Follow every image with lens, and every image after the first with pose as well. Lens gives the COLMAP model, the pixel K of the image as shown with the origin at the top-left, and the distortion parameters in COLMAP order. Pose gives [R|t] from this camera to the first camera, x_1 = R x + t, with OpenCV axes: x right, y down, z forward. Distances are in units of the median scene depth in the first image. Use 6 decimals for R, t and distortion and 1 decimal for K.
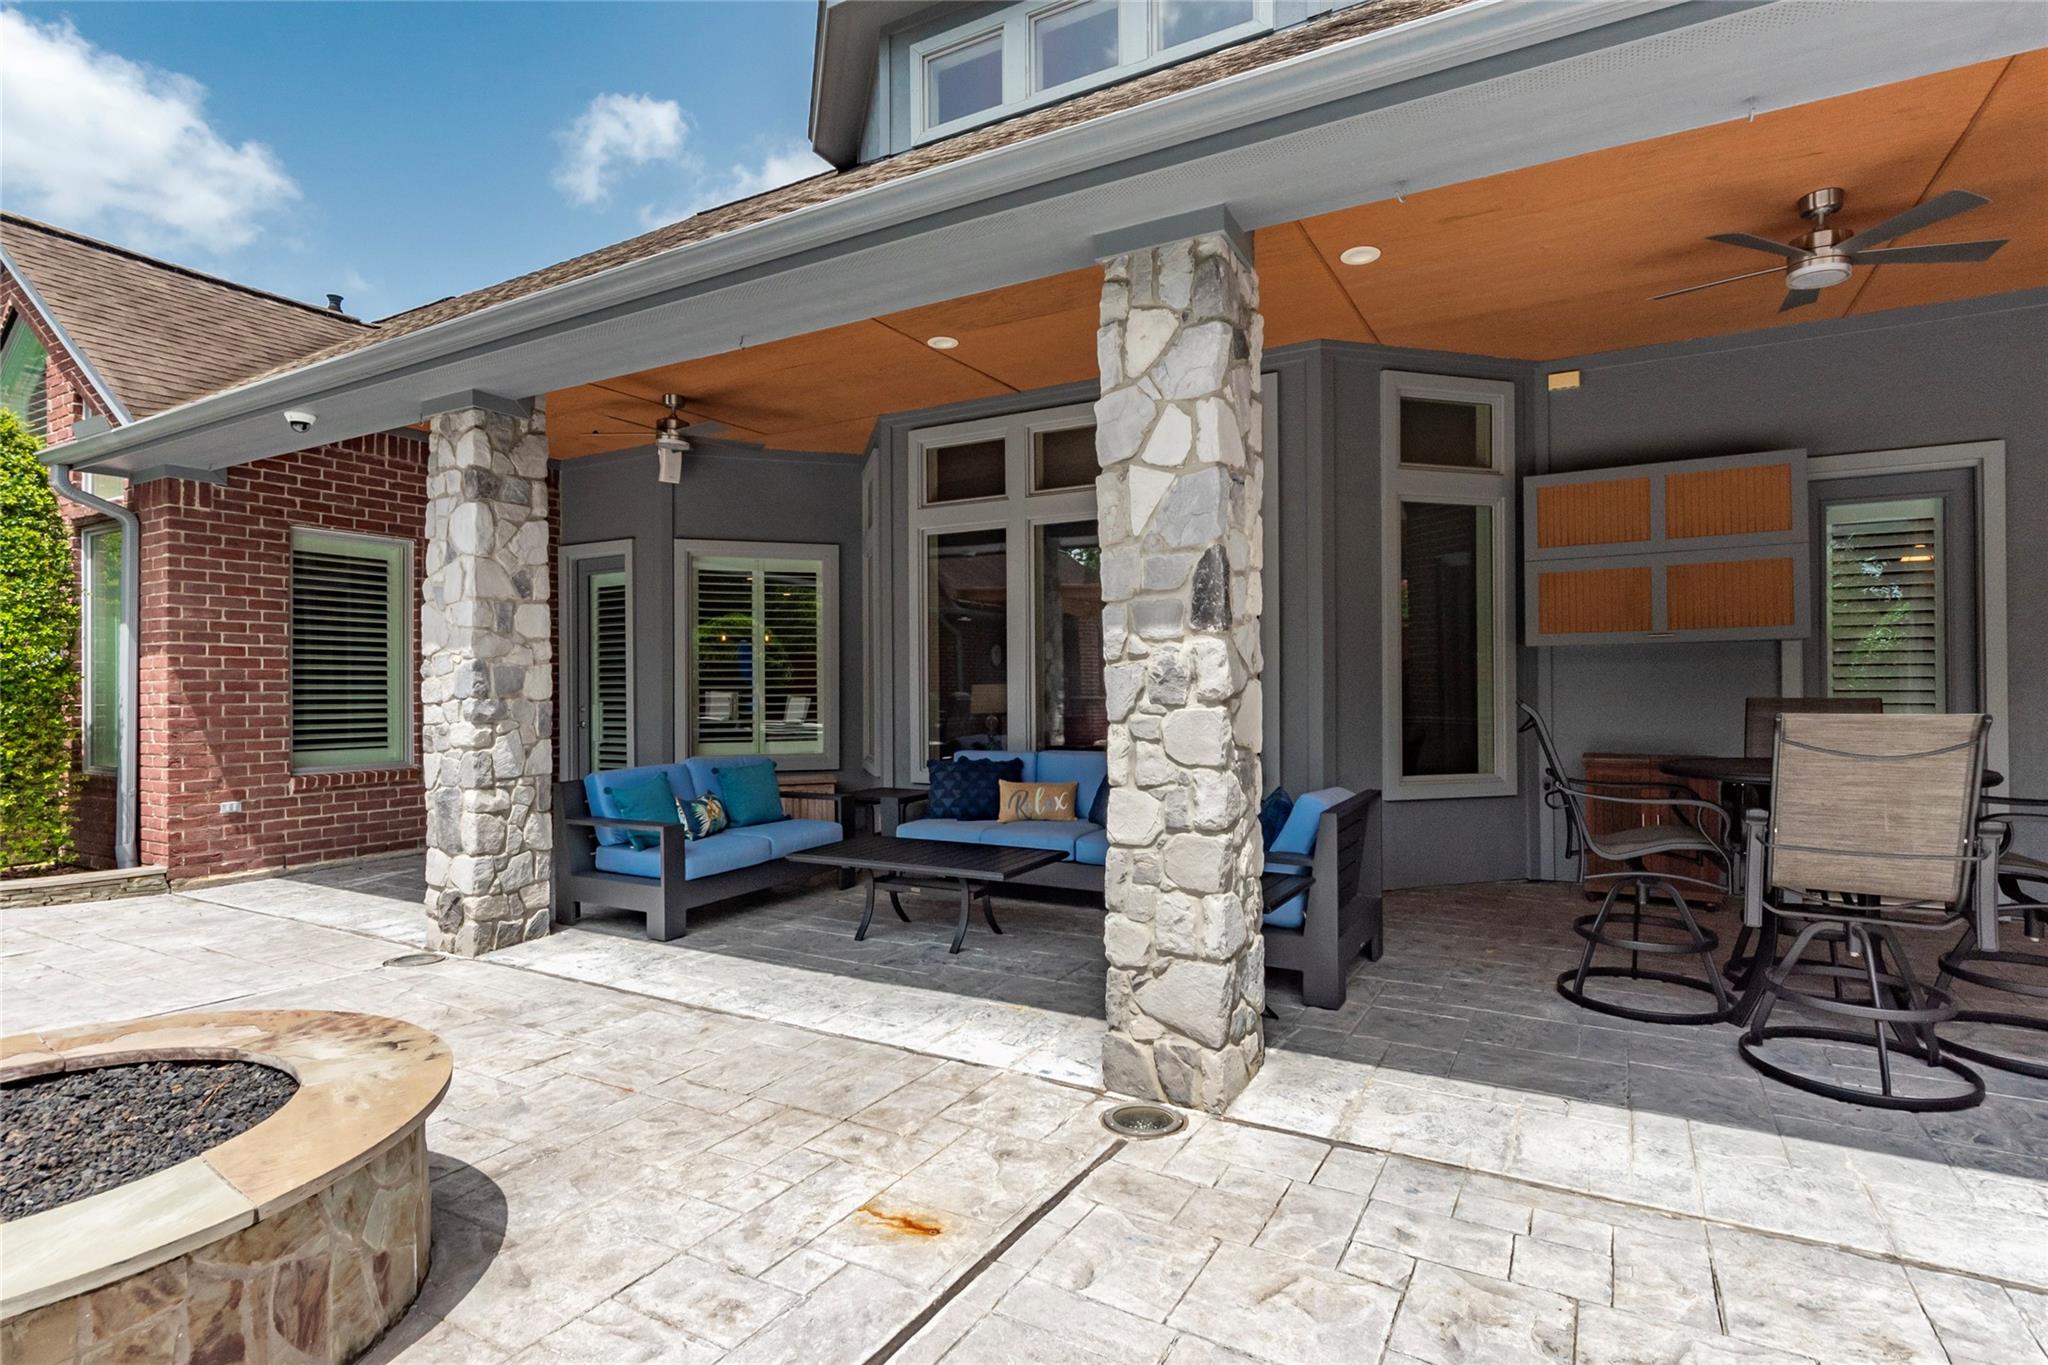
lens RADIAL K [[978.0, 0, 1038.0], [0, 978.0, 685.4], [0, 0, 1]] dist [0.002589, 0.000010]
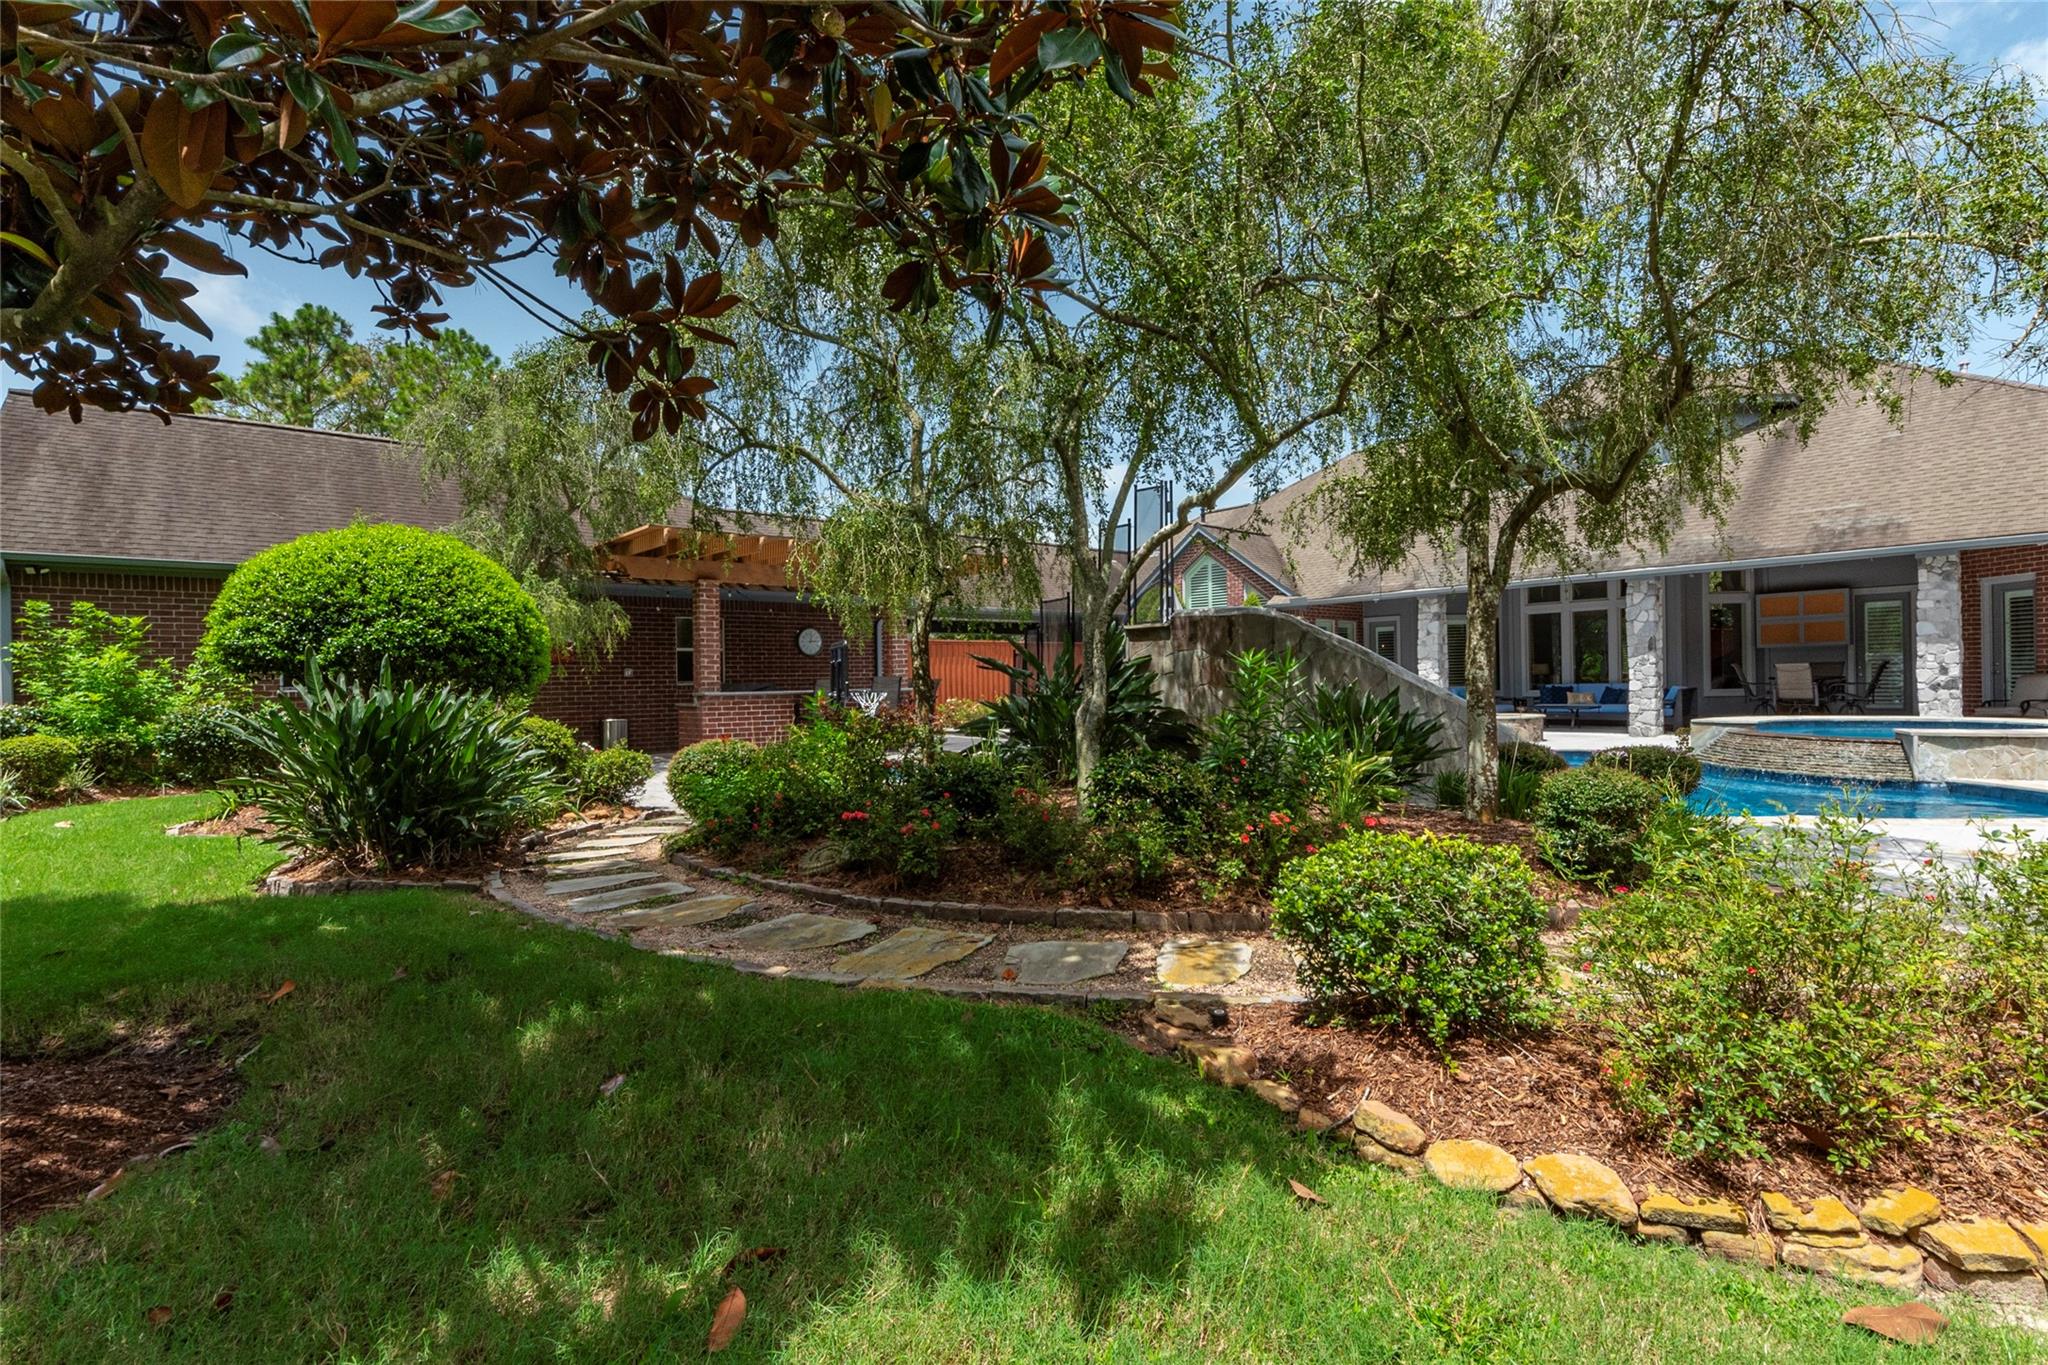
lens RADIAL K [[923.5, 0, 1022.8], [0, 923.5, 686.4], [0, 0, 1]] dist [0.000815, -0.000172]
pose [[0.935326, -0.010661, -0.353626, -0.802633], [0.015863, 0.999804, 0.011816, 0.014723], [0.353430, -0.016662, 0.935312, -3.167439]]
